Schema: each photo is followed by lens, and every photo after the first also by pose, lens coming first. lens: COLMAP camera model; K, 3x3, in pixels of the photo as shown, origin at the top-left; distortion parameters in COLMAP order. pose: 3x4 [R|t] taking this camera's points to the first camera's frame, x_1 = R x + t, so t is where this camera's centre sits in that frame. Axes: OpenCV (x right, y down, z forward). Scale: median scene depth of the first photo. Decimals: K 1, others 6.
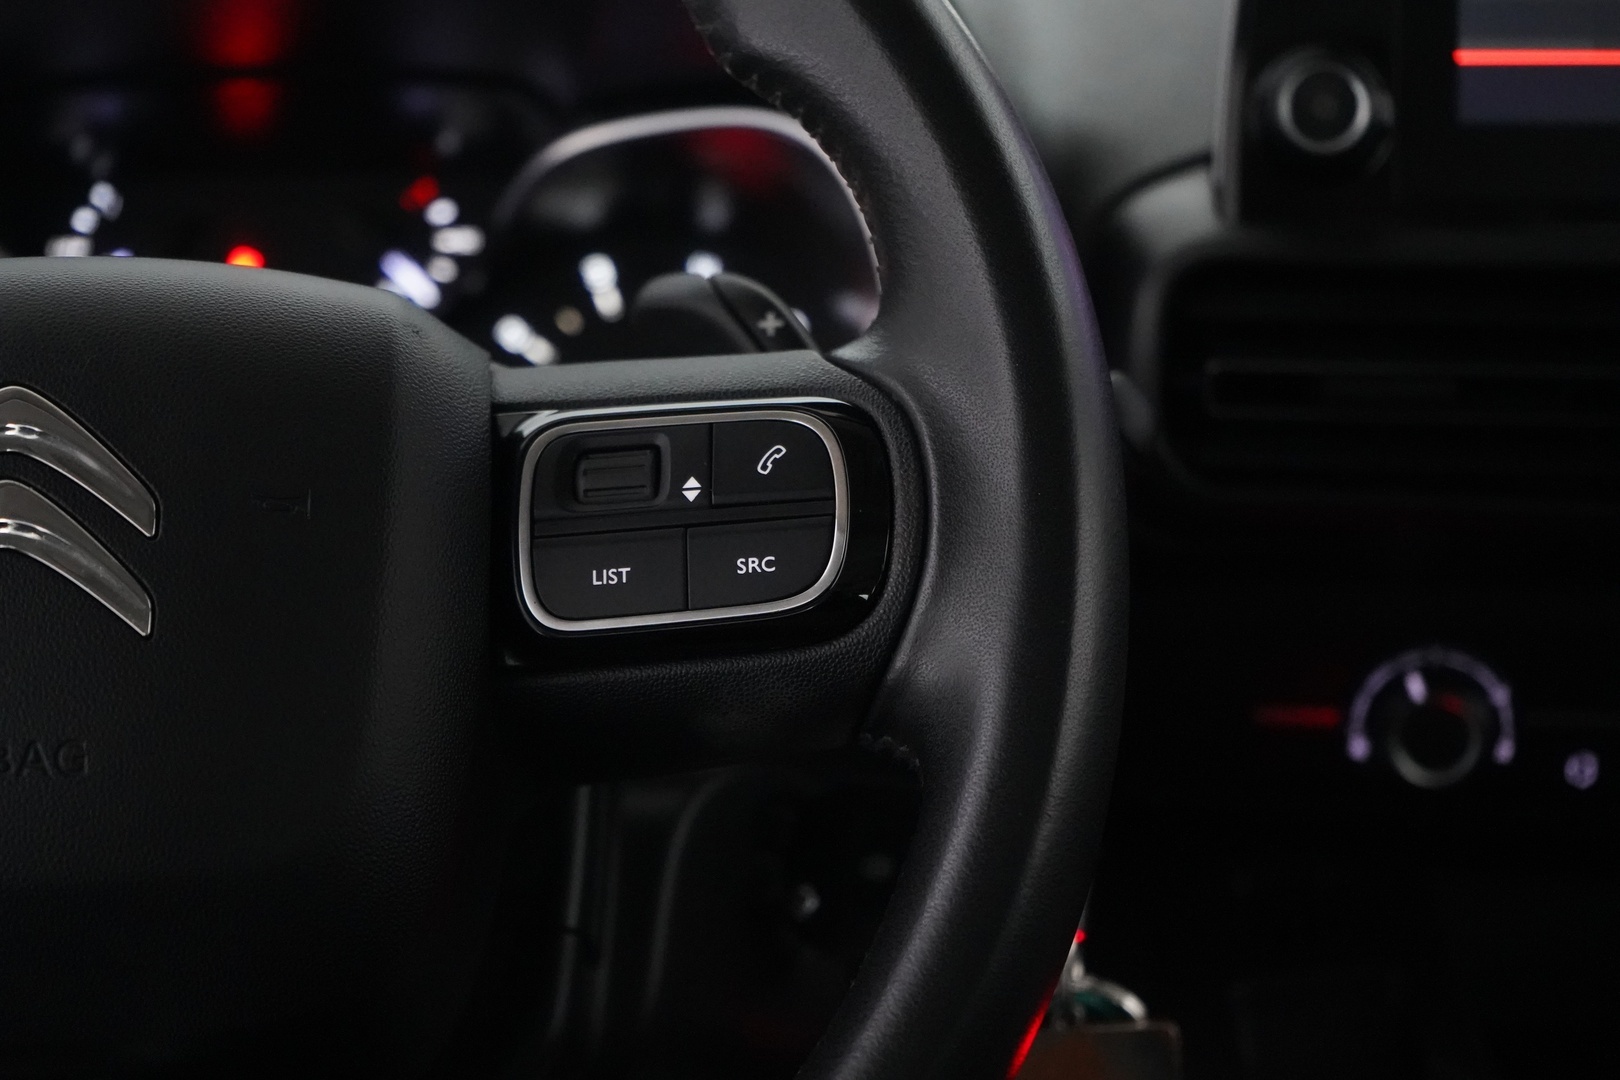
lens RADIAL K [[3458.9, 0, 810.0], [0, 3458.9, 540.0], [0, 0, 1]] dist [-0.054684, -0.312637]
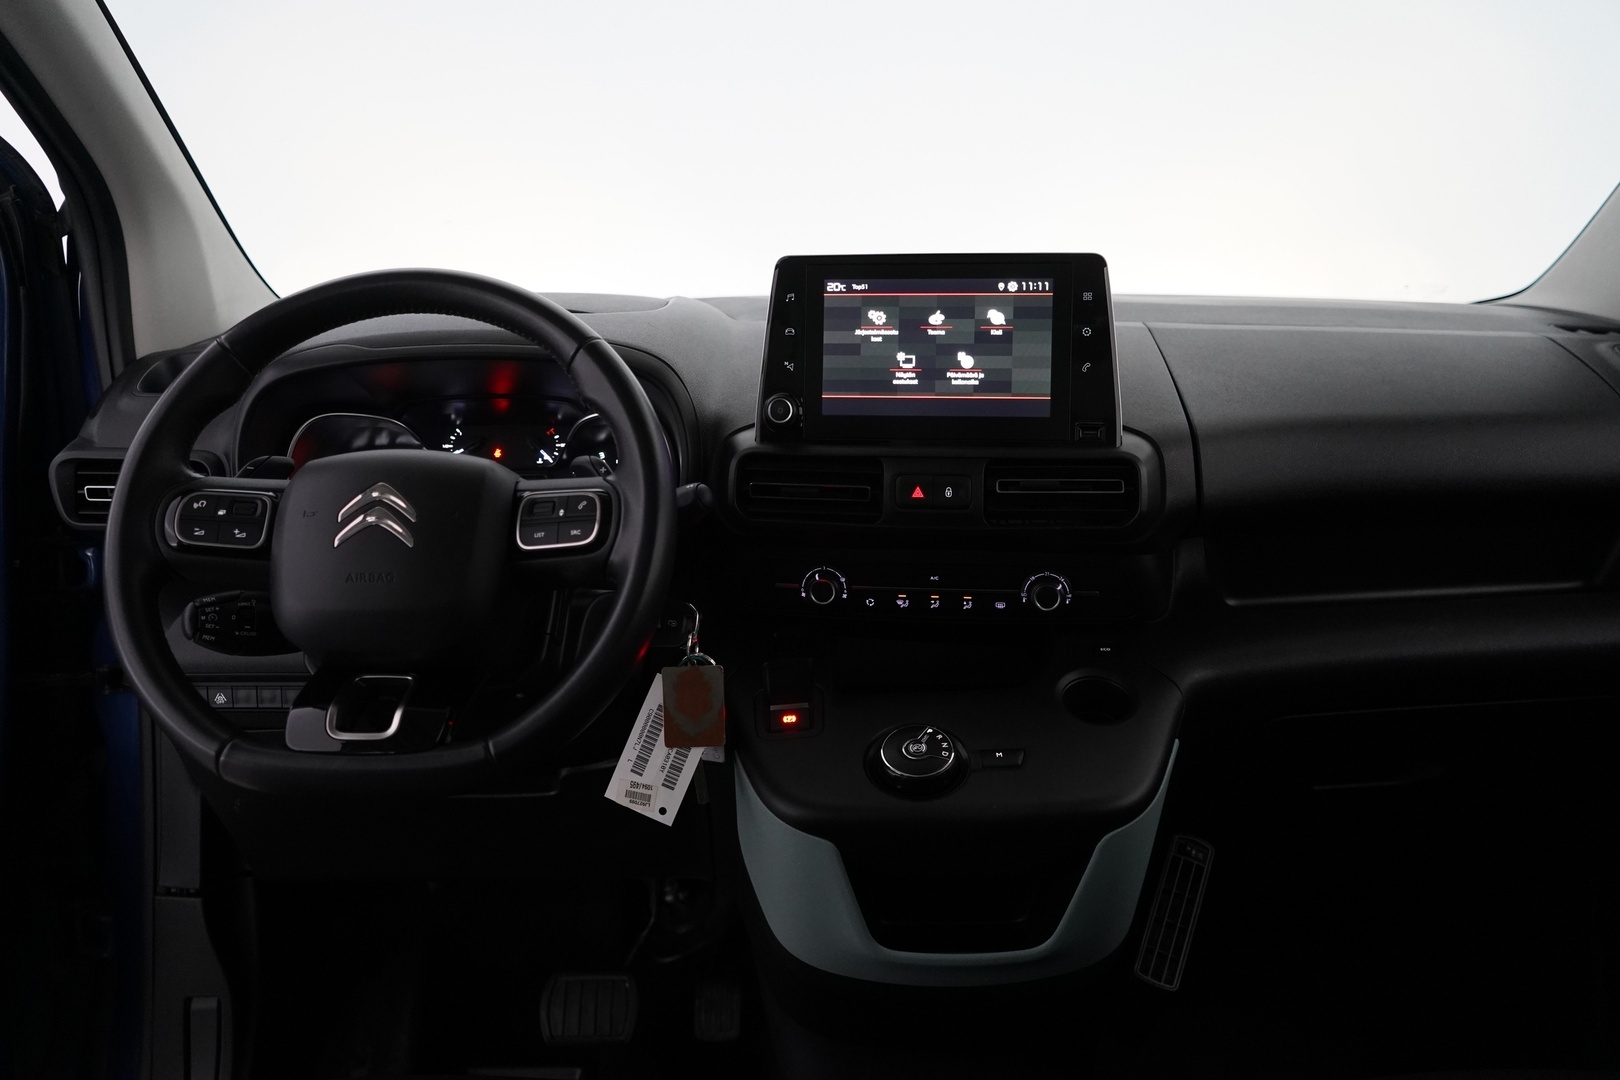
lens RADIAL K [[1323.0, 0, 810.0], [0, 1323.0, 540.0], [0, 0, 1]] dist [0.000587, 0.005460]
pose [[0.999093, 0.014424, -0.040064, 0.294514], [-0.014892, 0.999824, -0.011396, 0.027767], [0.039893, 0.011982, 0.999132, -0.443938]]
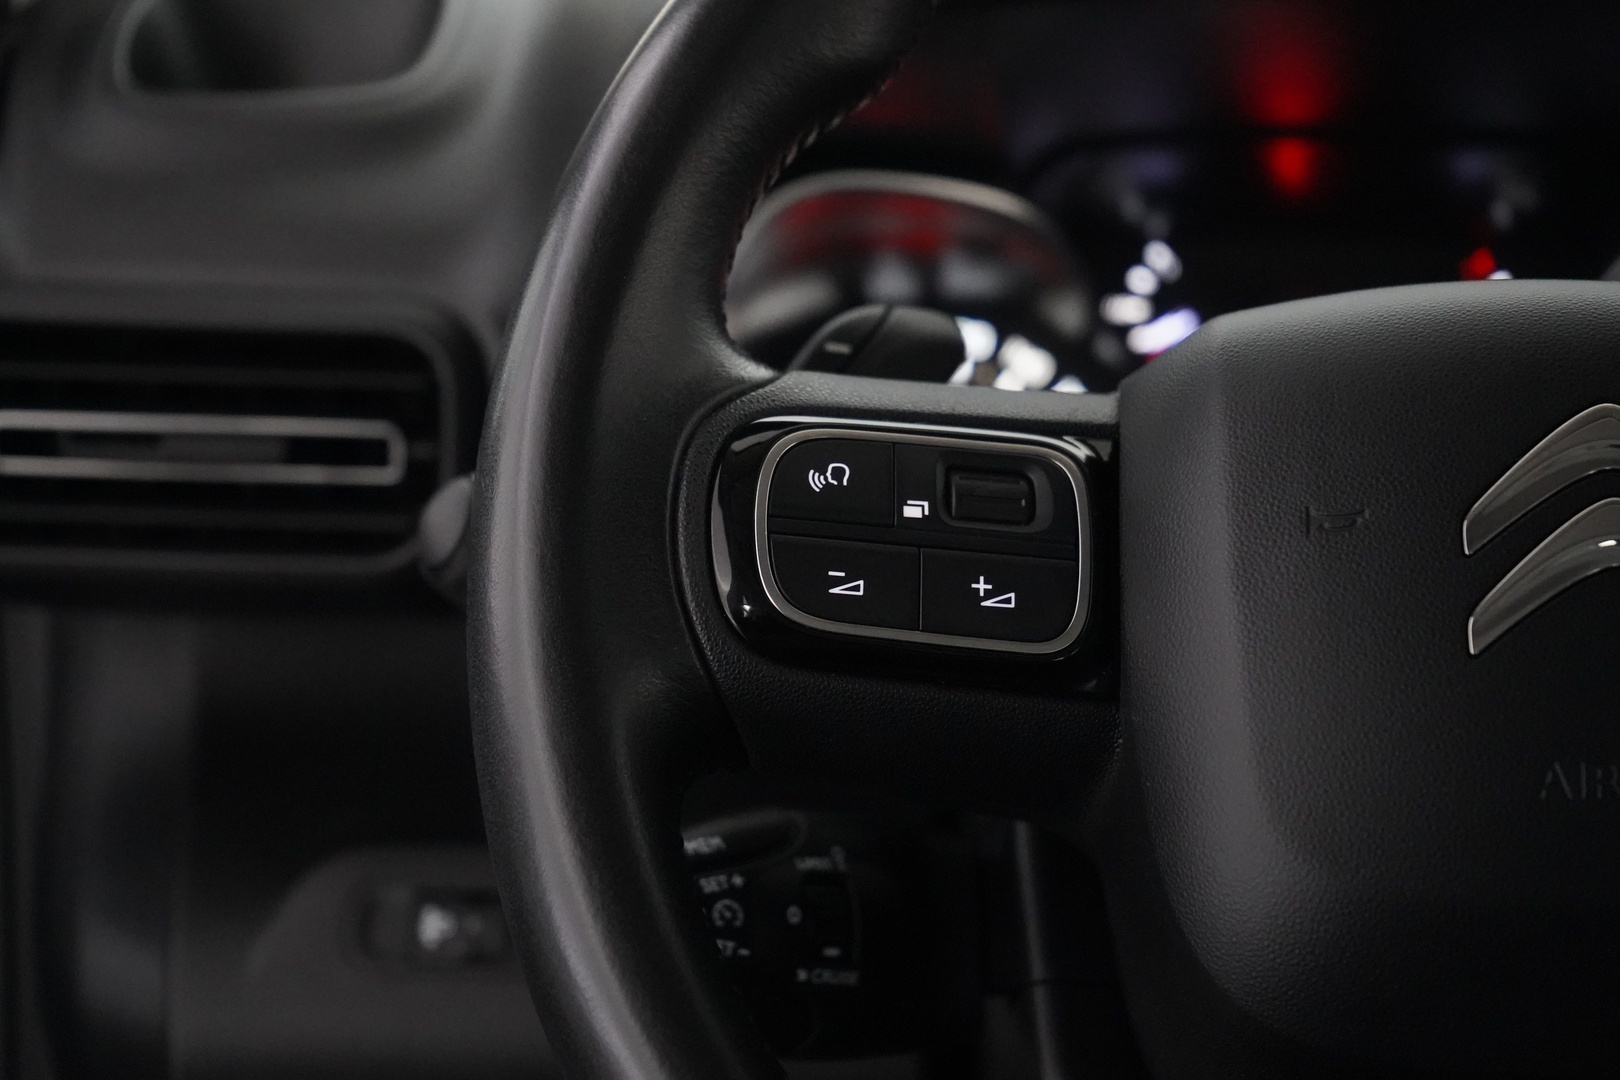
lens RADIAL K [[3458.9, 0, 810.0], [0, 3458.9, 540.0], [0, 0, 1]] dist [-0.054684, -0.312637]
pose [[0.998751, 0.032831, -0.037670, -0.398572], [-0.034444, 0.998481, -0.043009, 0.041430], [0.036201, 0.044252, 0.998364, 0.014987]]
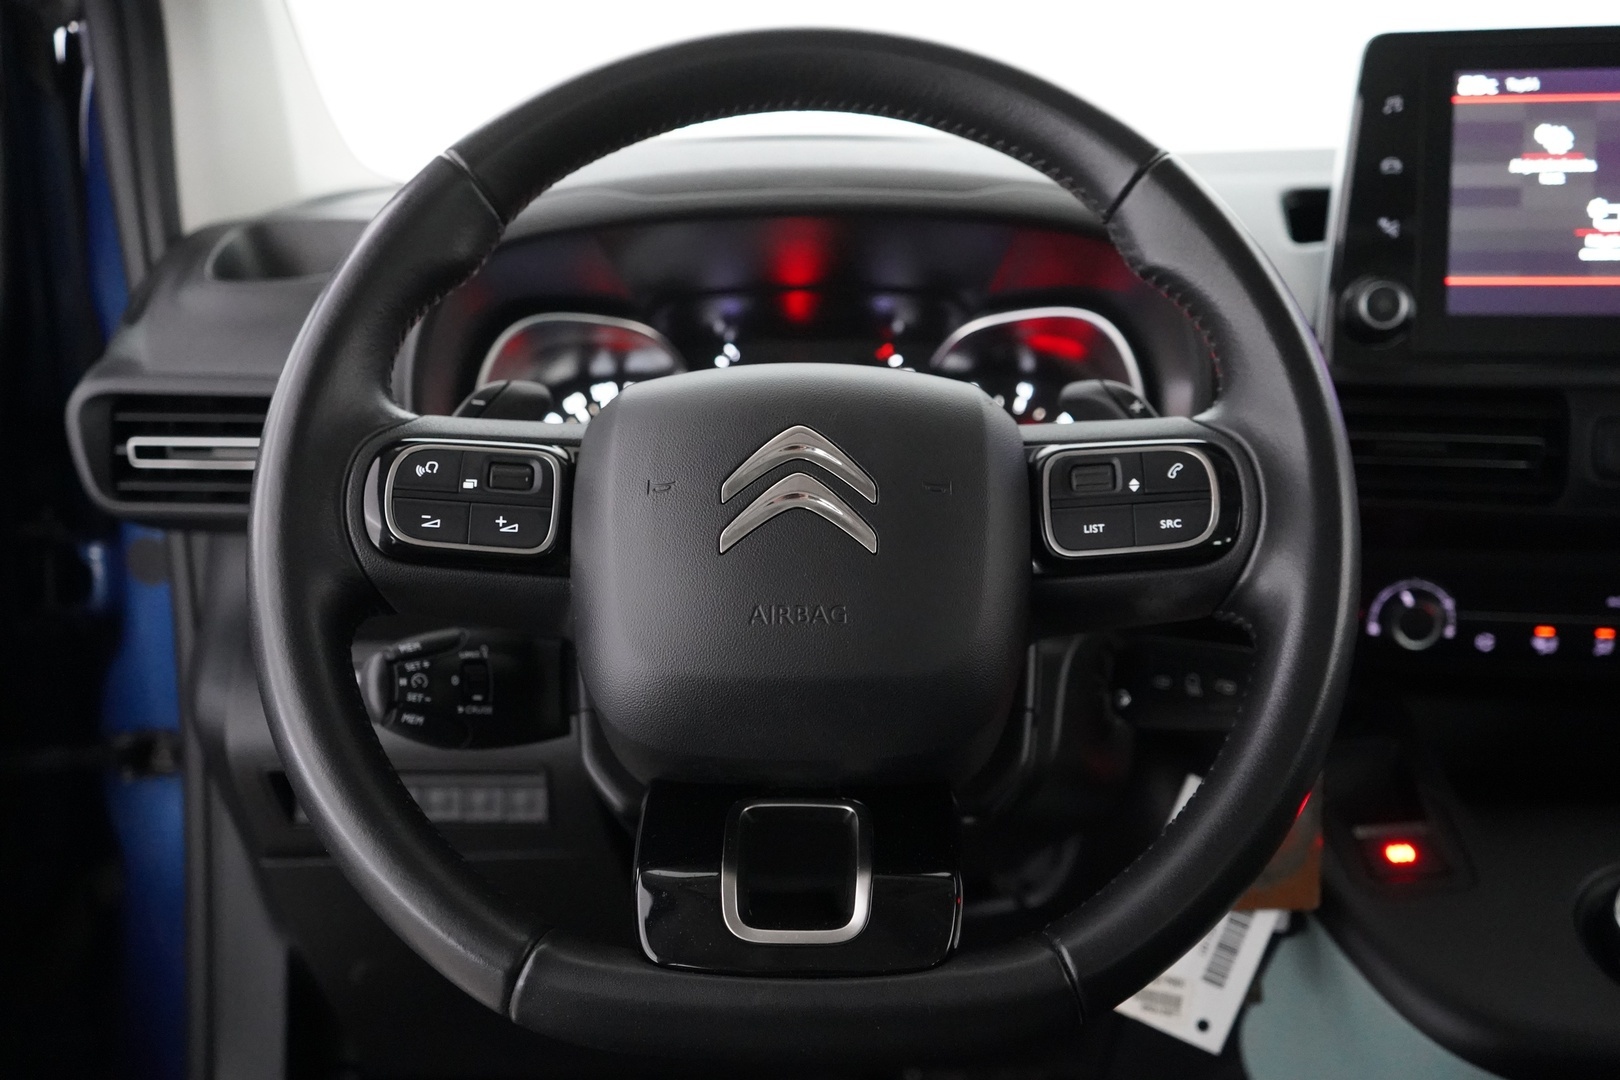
lens RADIAL K [[1581.4, 0, 810.0], [0, 1581.4, 540.0], [0, 0, 1]] dist [0.004137, 0.007365]
pose [[0.999089, 0.015906, -0.039609, -0.178977], [-0.015970, 0.999872, -0.001309, 0.020302], [0.039583, 0.001940, 0.999214, 0.092734]]
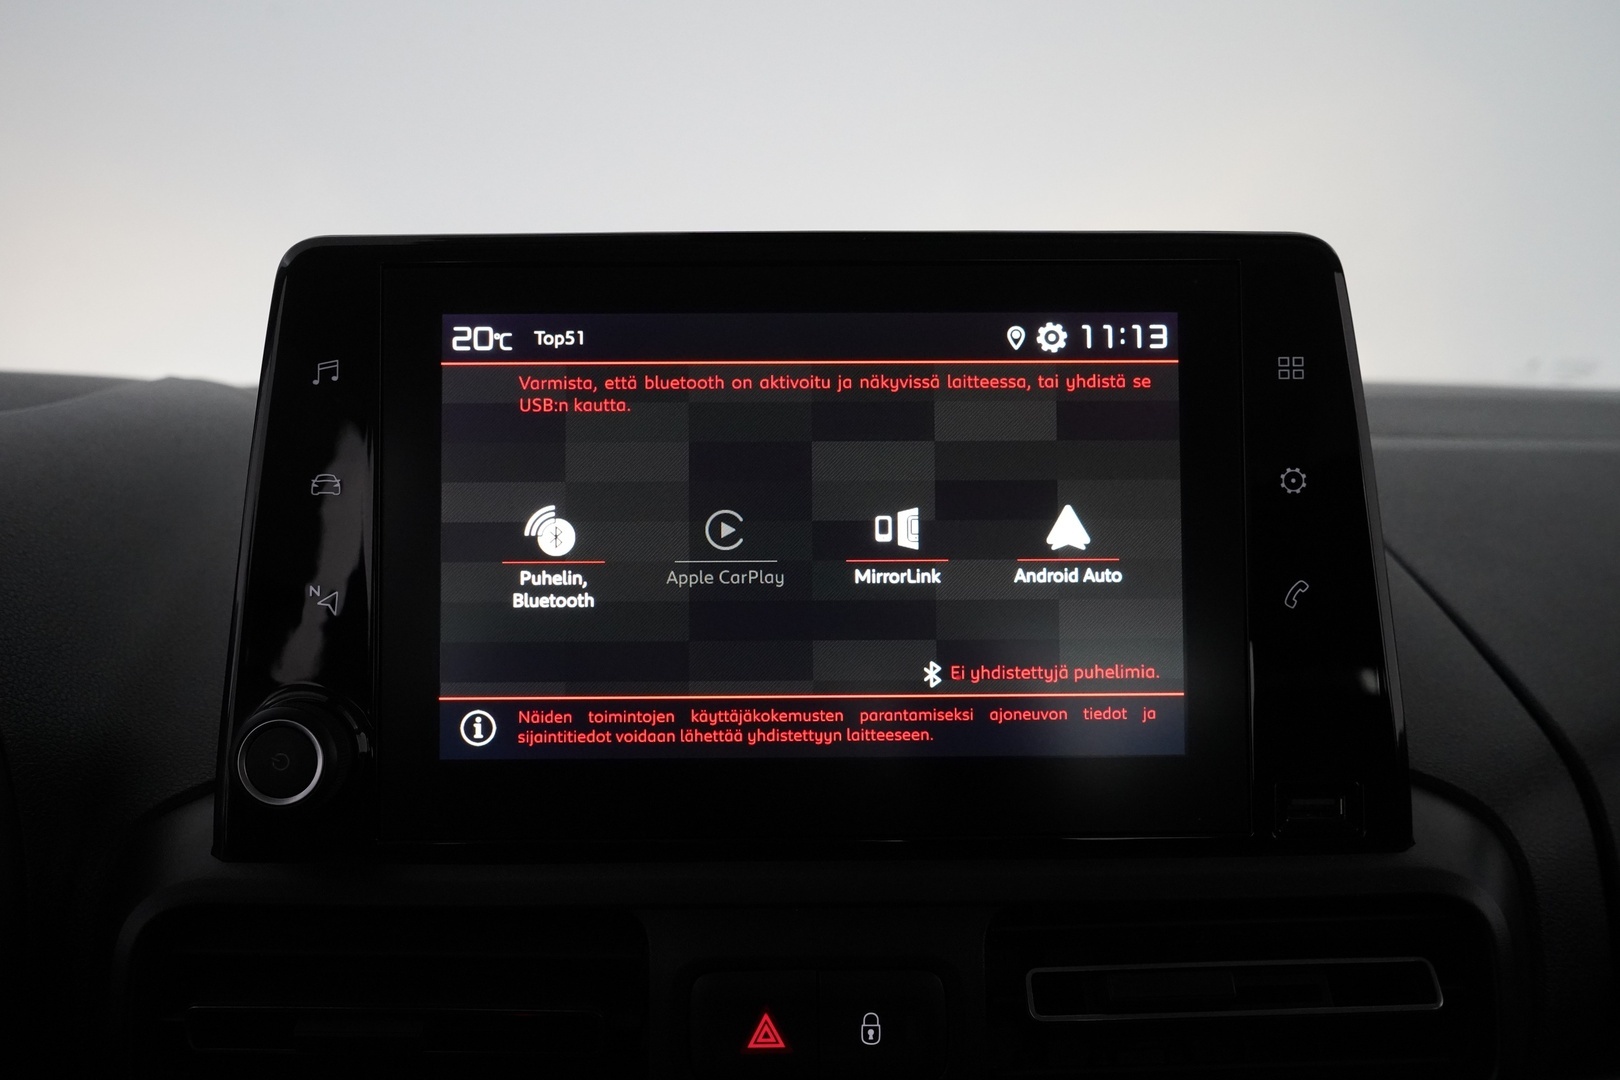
lens RADIAL K [[1323.0, 0, 810.0], [0, 1323.0, 540.0], [0, 0, 1]] dist [0.000587, 0.005460]
pose [[0.994502, -0.006243, 0.104529, 0.329259], [0.013915, 0.997247, -0.072828, -0.200485], [-0.103787, 0.073883, 0.991852, 0.738207]]
